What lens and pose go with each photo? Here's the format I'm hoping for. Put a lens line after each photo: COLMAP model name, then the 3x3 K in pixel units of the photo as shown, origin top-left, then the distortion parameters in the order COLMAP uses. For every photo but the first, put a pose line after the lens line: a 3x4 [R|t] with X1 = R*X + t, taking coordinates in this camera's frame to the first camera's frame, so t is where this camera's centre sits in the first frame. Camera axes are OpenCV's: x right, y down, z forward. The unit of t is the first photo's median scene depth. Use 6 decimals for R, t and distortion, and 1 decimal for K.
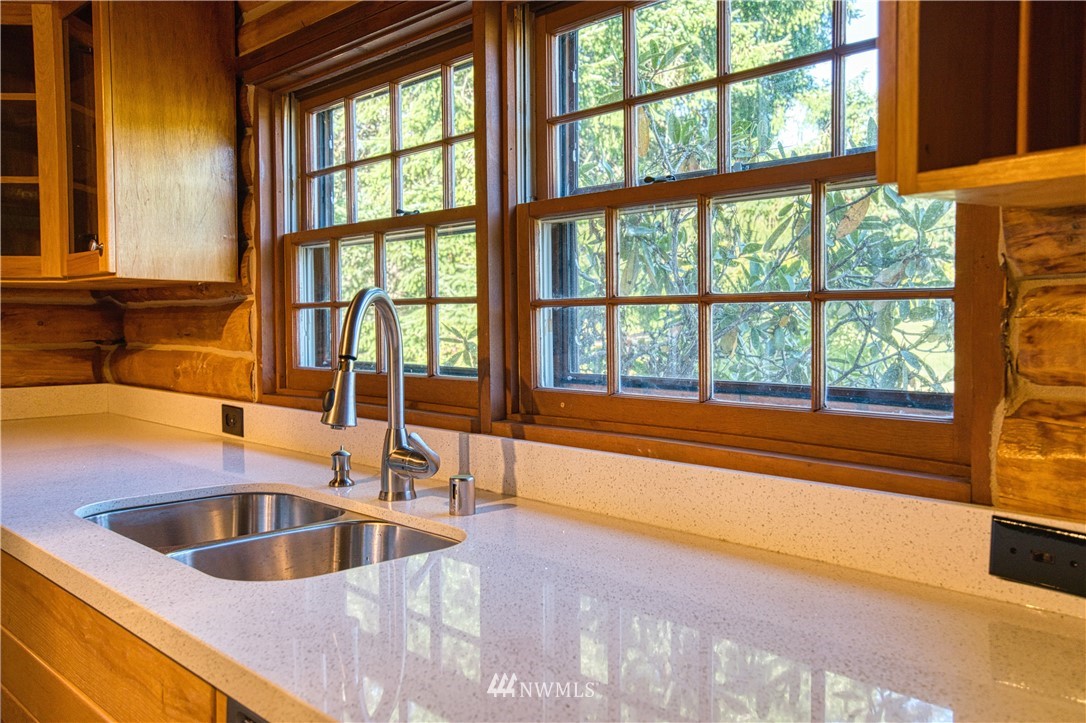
lens RADIAL K [[950.8, 0, 543.0], [0, 950.8, 361.5], [0, 0, 1]] dist [0.015205, 0.005493]
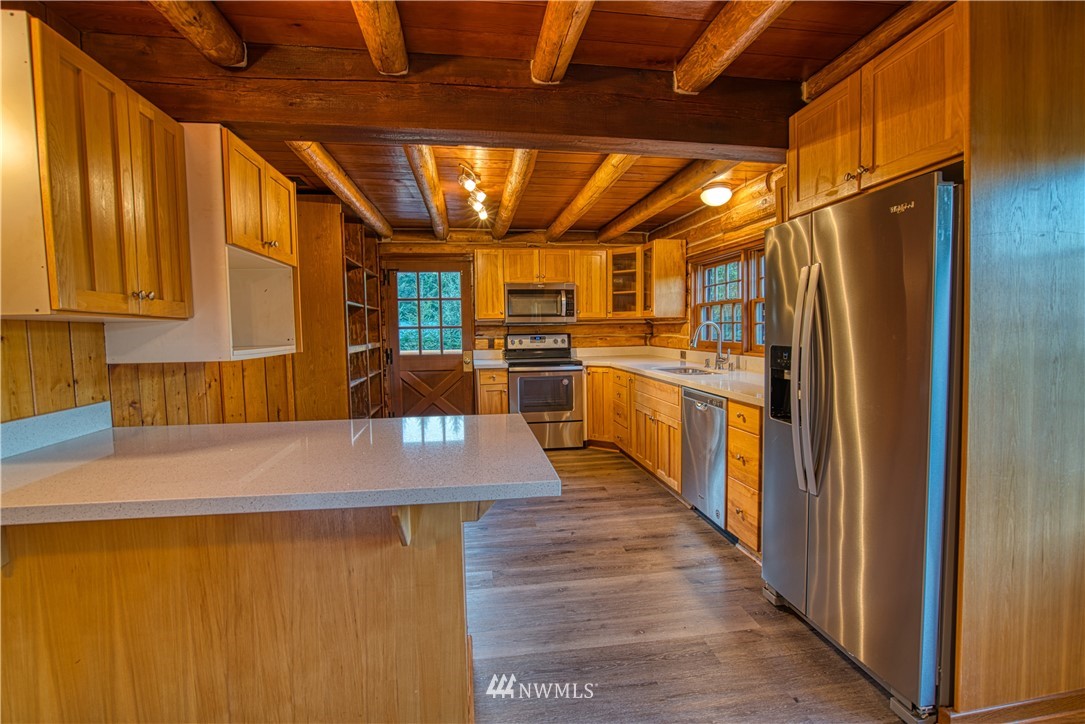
lens RADIAL K [[516.7, 0, 542.5], [0, 516.7, 362.0], [0, 0, 1]] dist [0.001632, 0.000415]
pose [[0.827513, 0.026484, -0.560822, 0.350146], [-0.008143, 0.999348, 0.035178, 0.024417], [0.561388, -0.024544, 0.827189, -0.972098]]
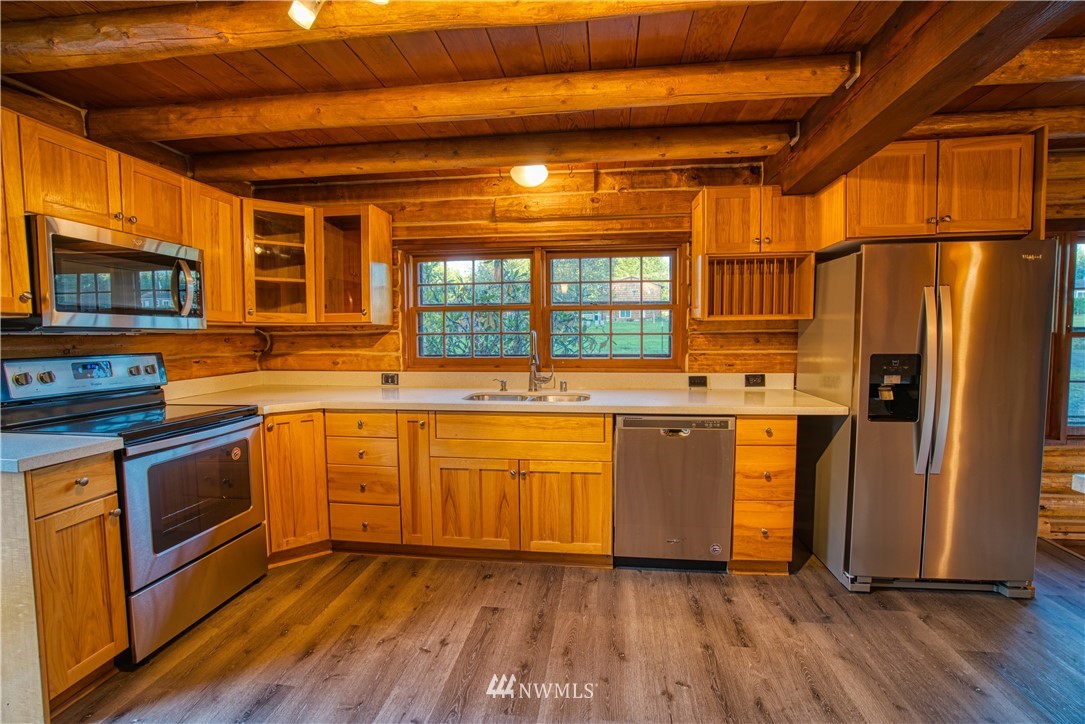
lens RADIAL K [[499.9, 0, 542.5], [0, 499.9, 362.0], [0, 0, 1]] dist [-0.046218, 0.013769]
pose [[0.761941, -0.038914, 0.646476, -0.898285], [0.031983, 0.999236, 0.022454, -0.000886], [-0.646856, 0.003568, 0.762604, -0.296578]]
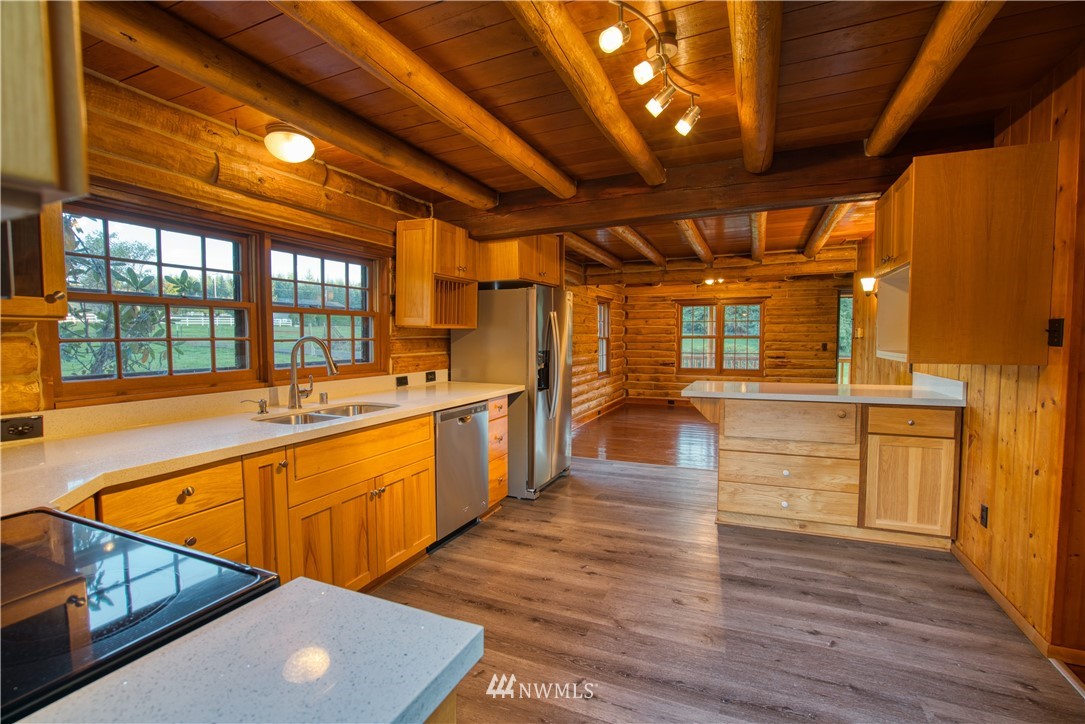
lens RADIAL K [[499.9, 0, 542.5], [0, 499.9, 362.0], [0, 0, 1]] dist [-0.046218, 0.013769]
pose [[-0.408145, -0.040916, 0.912000, -1.255652], [0.045601, 0.996834, 0.065129, -0.041438], [-0.911777, 0.068171, -0.404987, 0.625086]]
